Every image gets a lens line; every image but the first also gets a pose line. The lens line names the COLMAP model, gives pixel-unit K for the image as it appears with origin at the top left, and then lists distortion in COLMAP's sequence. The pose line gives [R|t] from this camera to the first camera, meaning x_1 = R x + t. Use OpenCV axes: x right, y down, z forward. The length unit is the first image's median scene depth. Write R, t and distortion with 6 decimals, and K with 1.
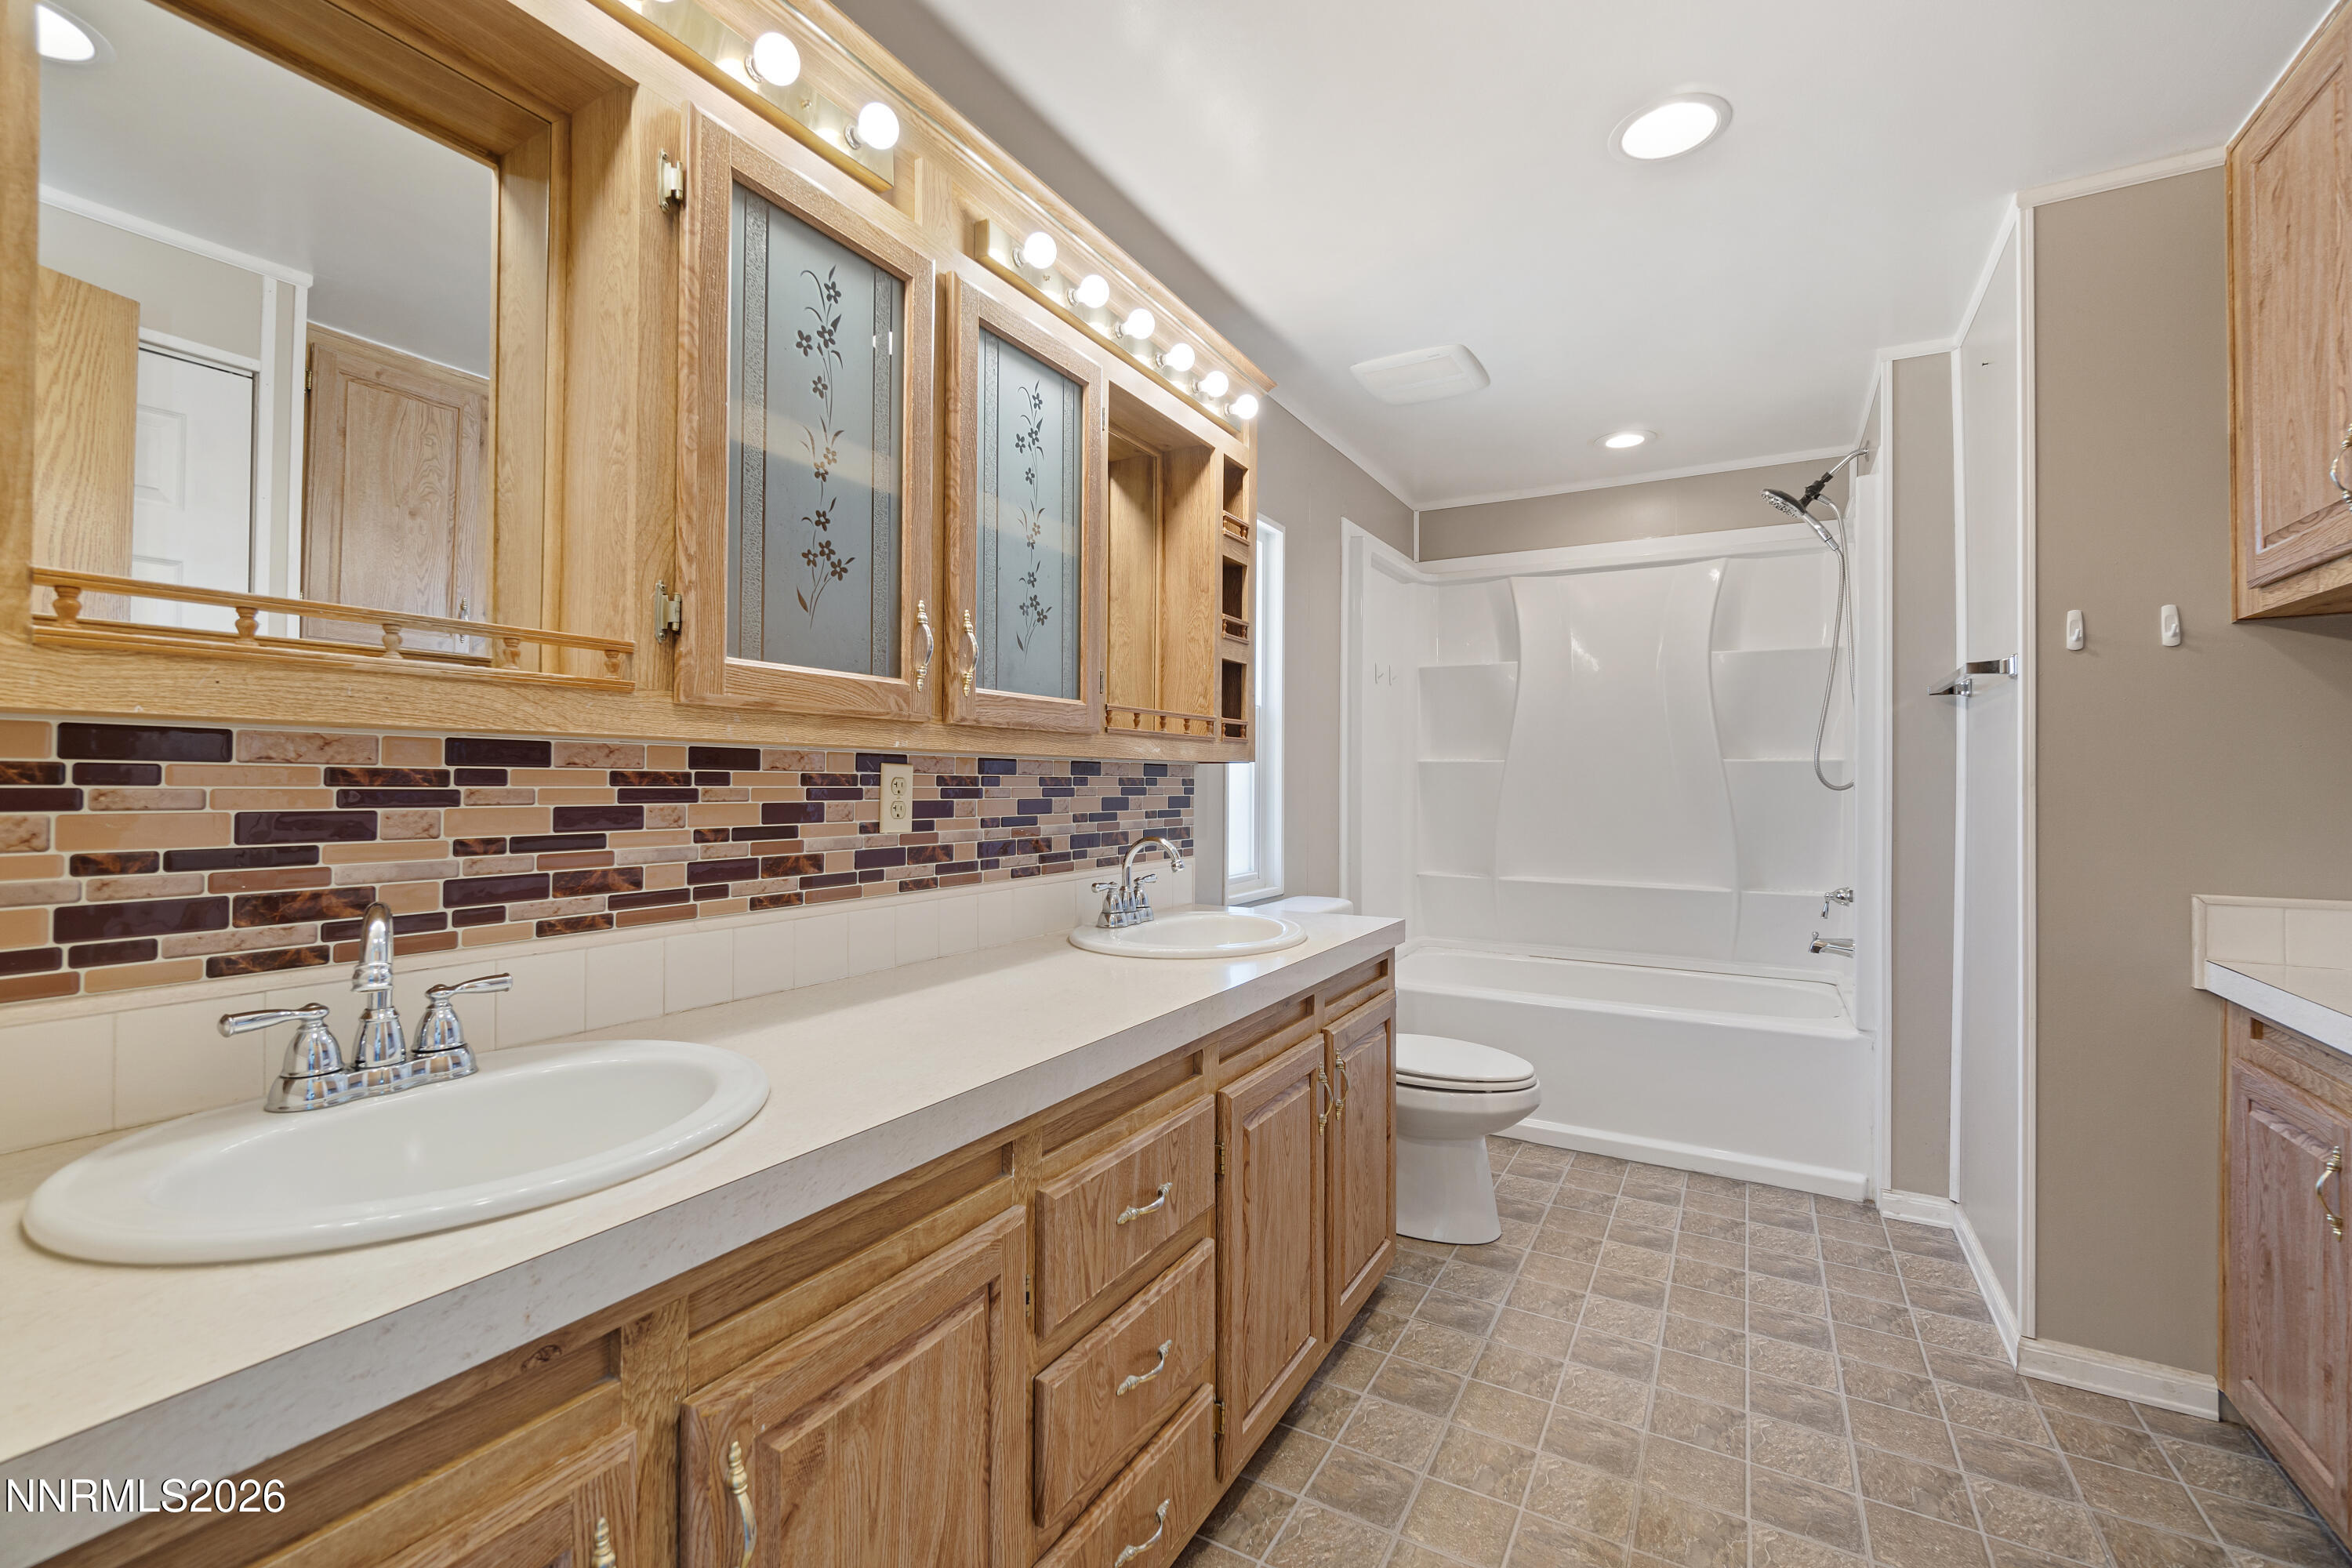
lens RADIAL K [[1004.7, 0, 1176.0], [0, 1004.7, 773.9], [0, 0, 1]] dist [-0.003553, 0.001348]
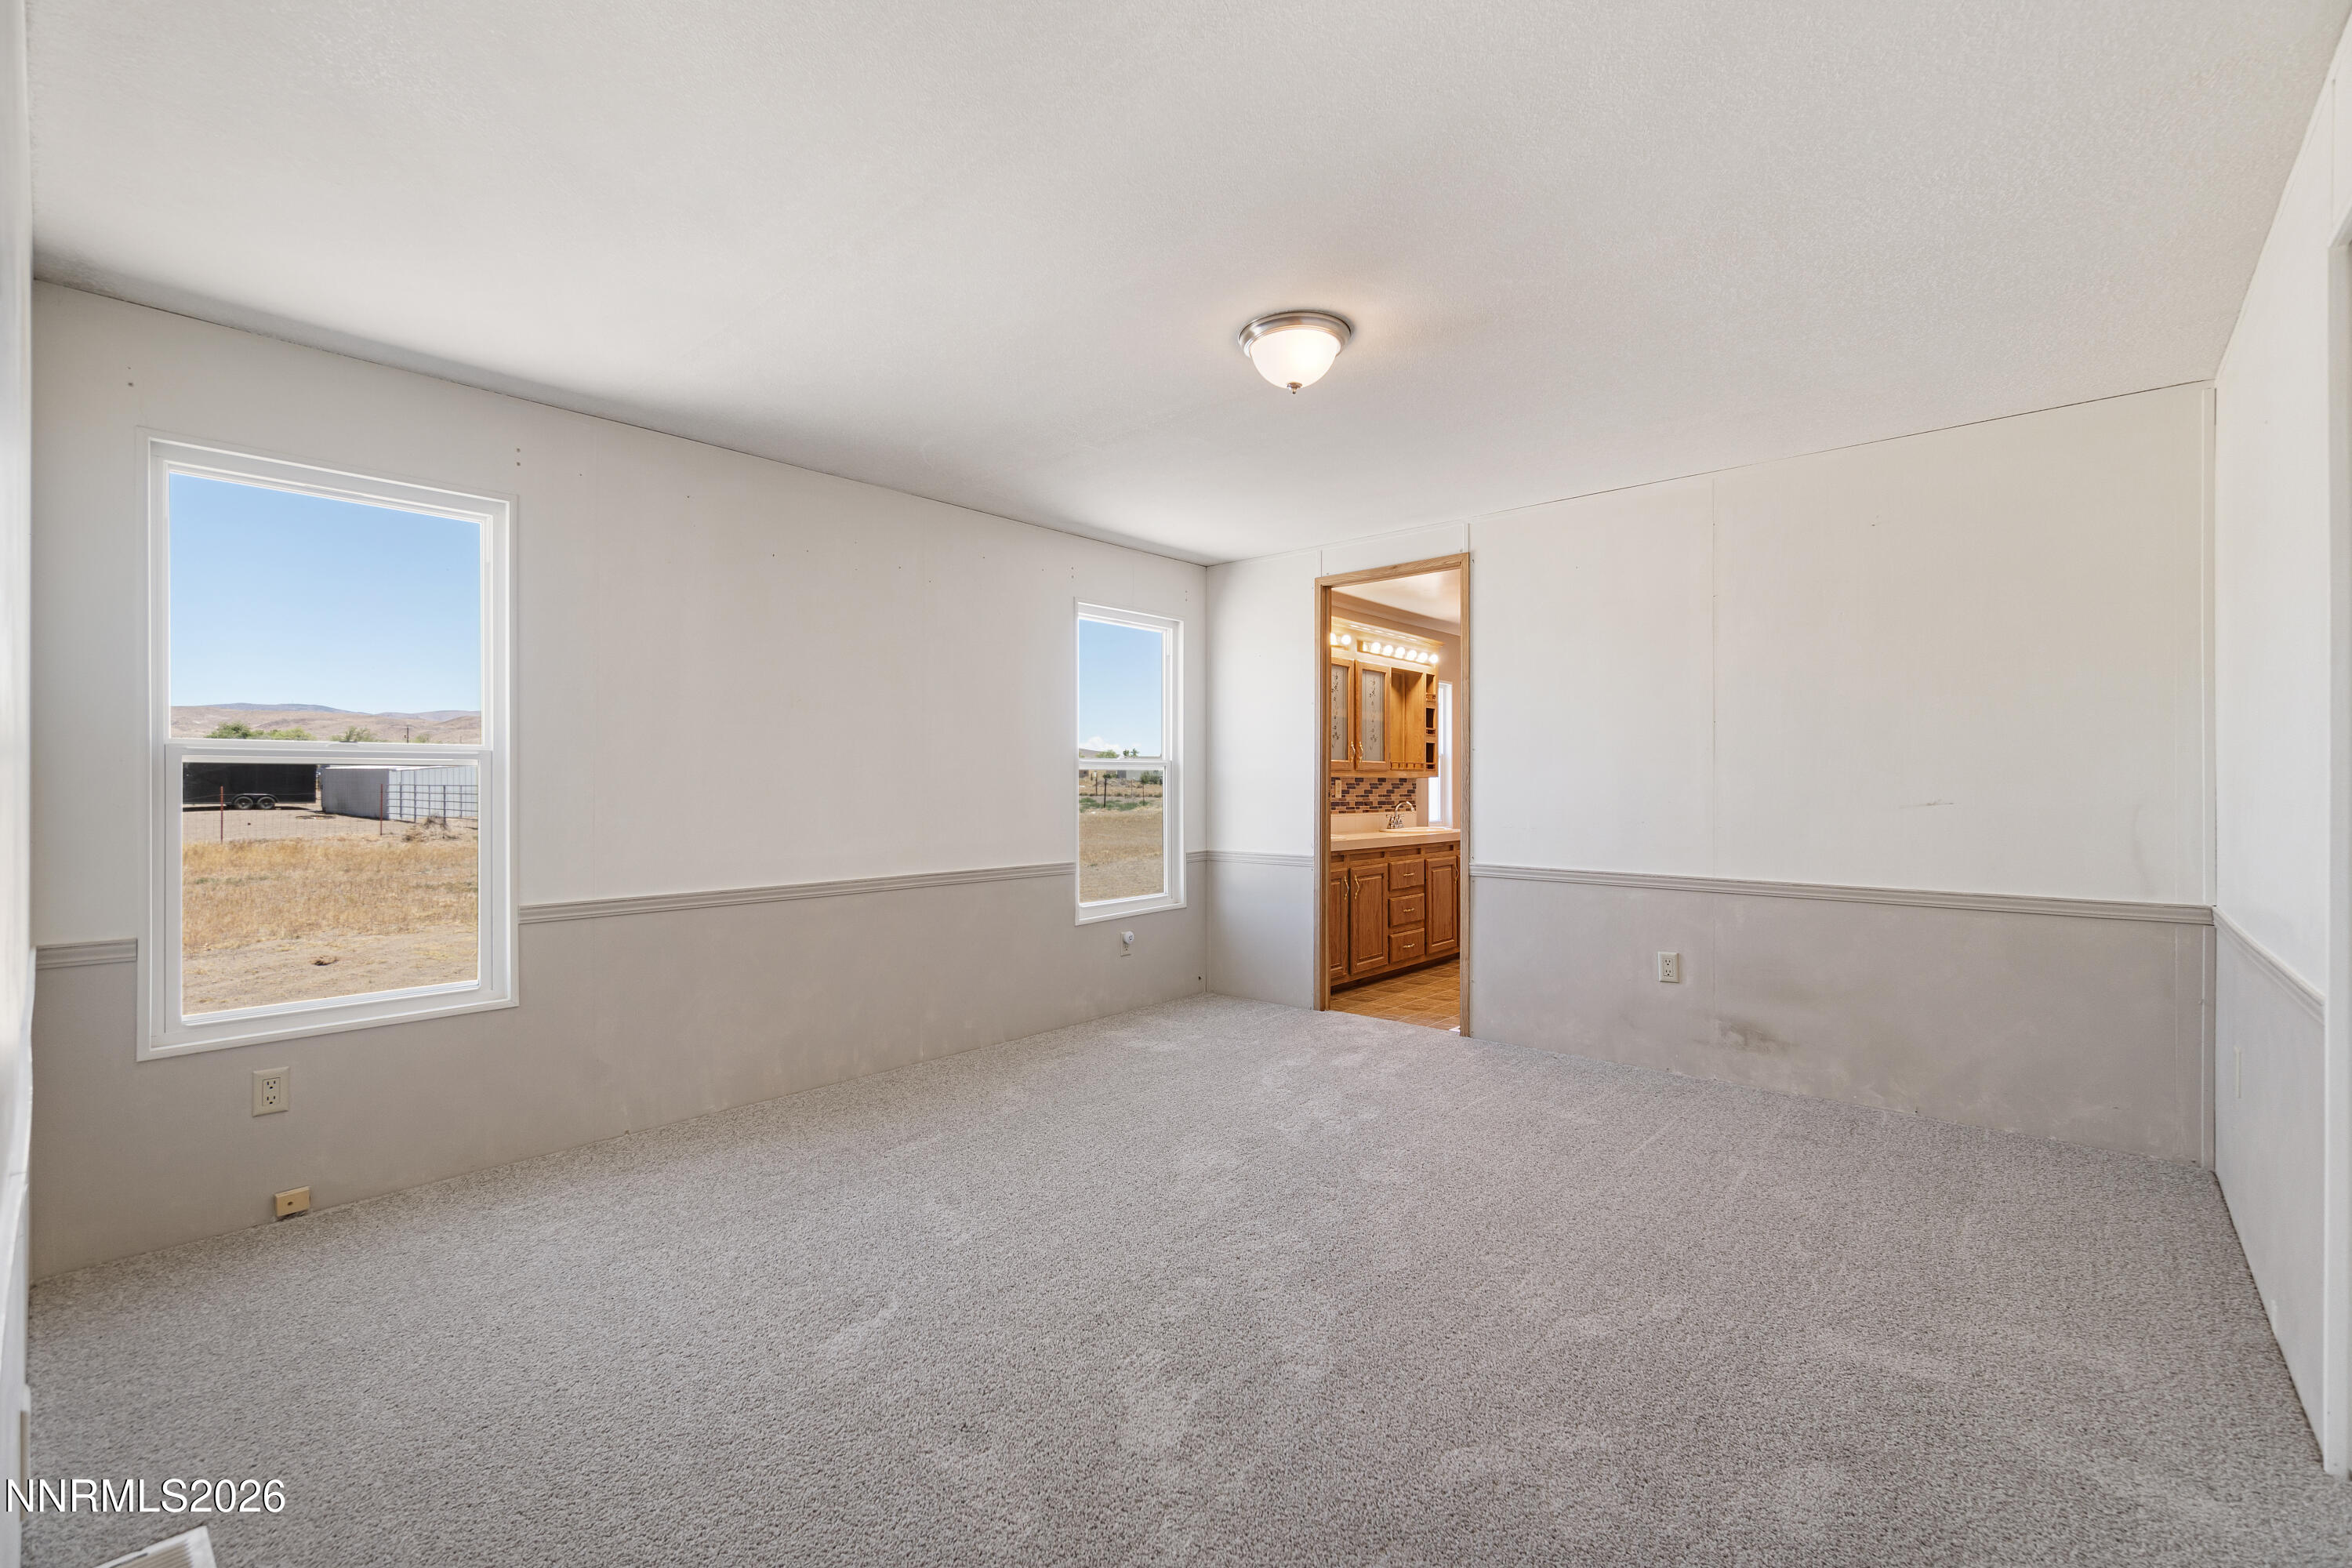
lens RADIAL K [[1004.7, 0, 1180.2], [0, 1004.7, 788.5], [0, 0, 1]] dist [-0.003553, 0.001348]
pose [[0.979799, -0.007506, -0.199844, -0.081366], [0.008150, 0.999964, 0.002400, 0.007770], [0.199819, -0.003980, 0.979825, -2.267227]]
